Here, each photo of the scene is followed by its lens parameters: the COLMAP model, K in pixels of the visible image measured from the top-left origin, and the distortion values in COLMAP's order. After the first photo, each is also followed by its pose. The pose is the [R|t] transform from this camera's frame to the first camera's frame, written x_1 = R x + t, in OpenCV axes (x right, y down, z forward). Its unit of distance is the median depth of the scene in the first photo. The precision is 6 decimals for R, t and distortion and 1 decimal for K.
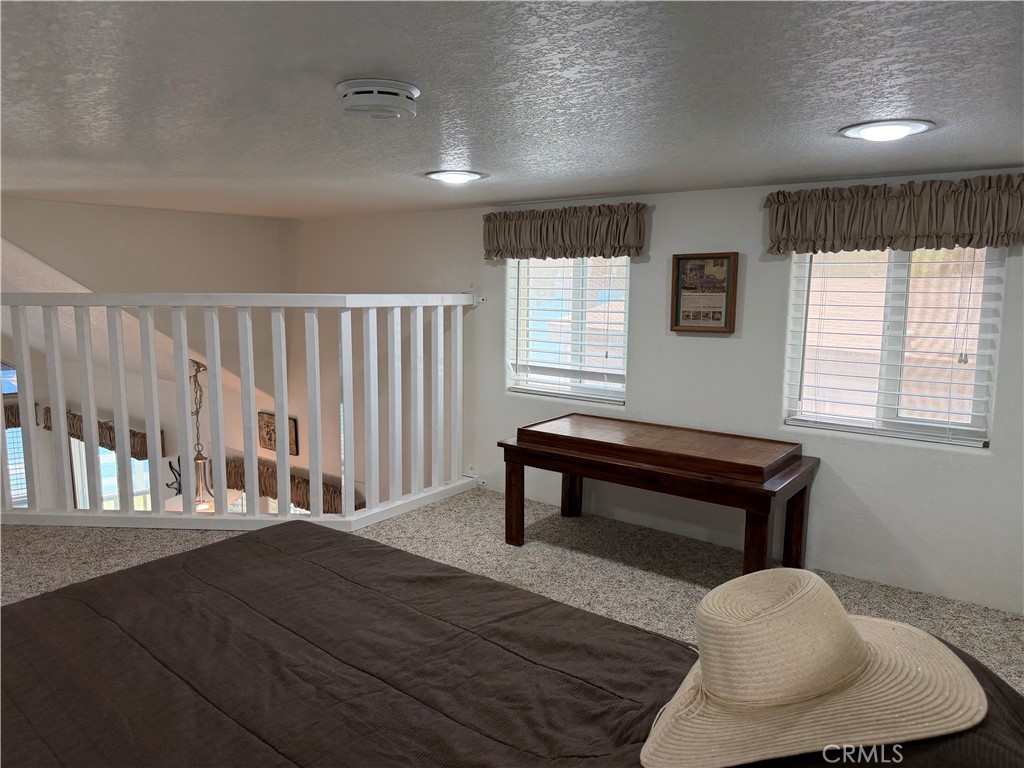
lens RADIAL K [[719.9, 0, 504.7], [0, 719.9, 382.8], [0, 0, 1]] dist [0.099950, -0.153963]
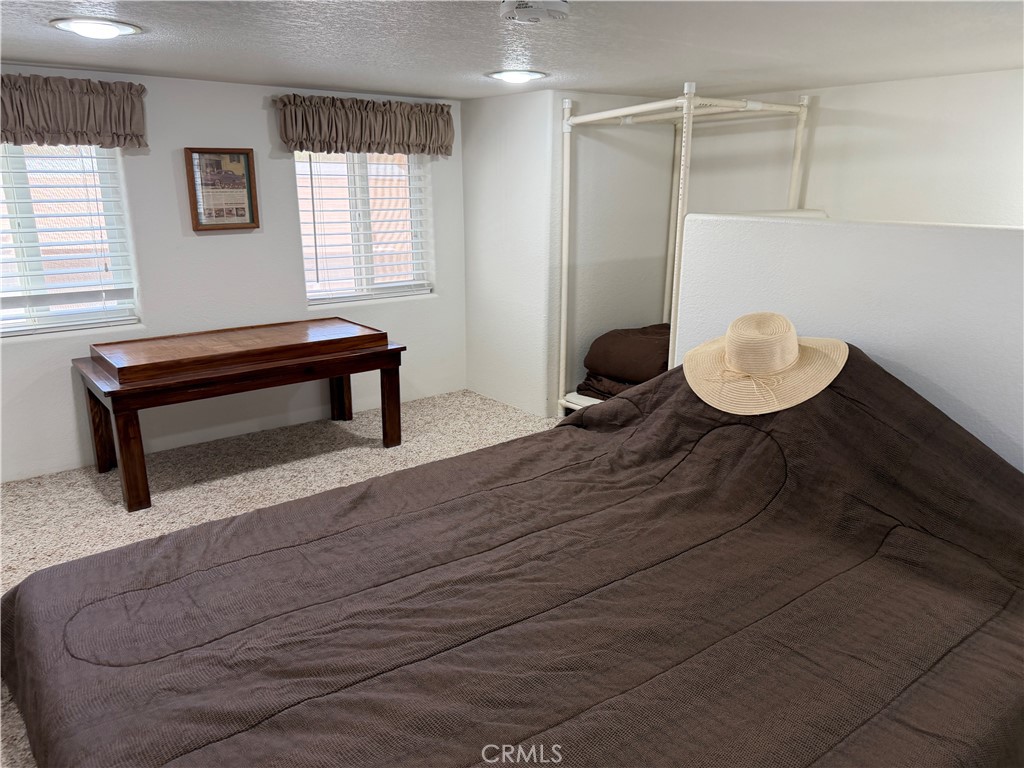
lens RADIAL K [[720.3, 0, 509.1], [0, 720.3, 387.2], [0, 0, 1]] dist [0.106715, -0.190361]
pose [[0.243248, -0.267048, 0.932478, -0.624273], [0.133740, 0.961405, 0.240444, -0.051171], [-0.960700, 0.066222, 0.269575, 0.372626]]
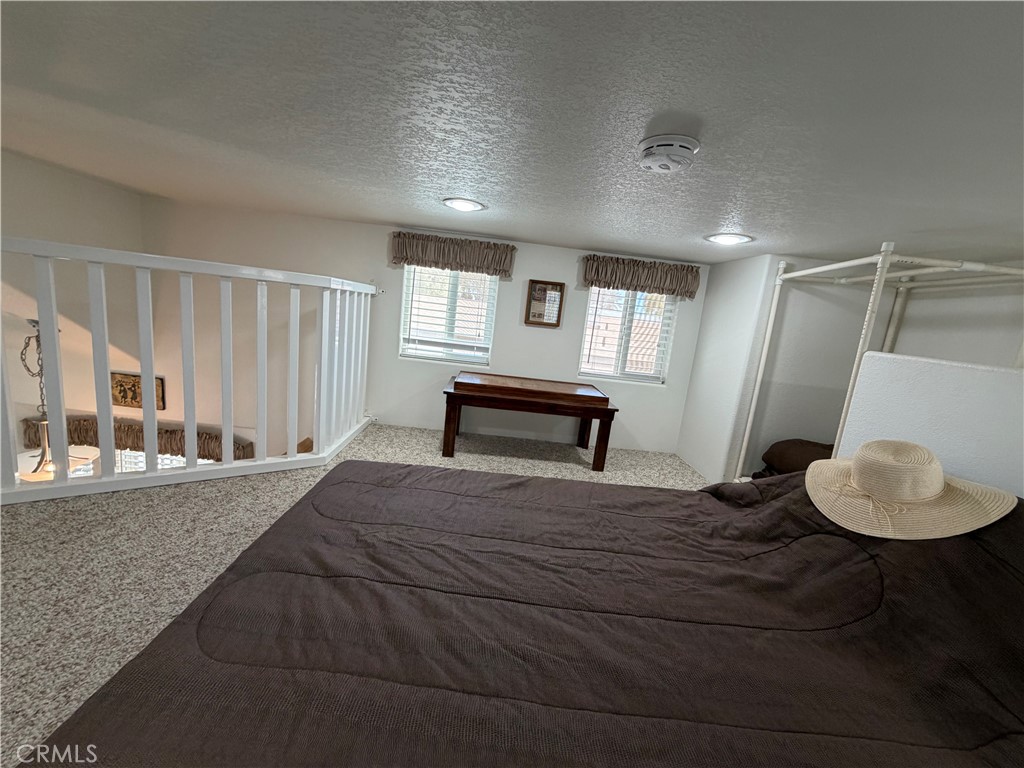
lens RADIAL K [[409.6, 0, 509.4], [0, 409.6, 383.2], [0, 0, 1]] dist [-0.001337, -0.000049]
pose [[0.769764, -0.029700, 0.637637, -0.441834], [-0.019132, 0.997395, 0.069554, 0.004534], [-0.638042, -0.065739, 0.767190, 0.261770]]
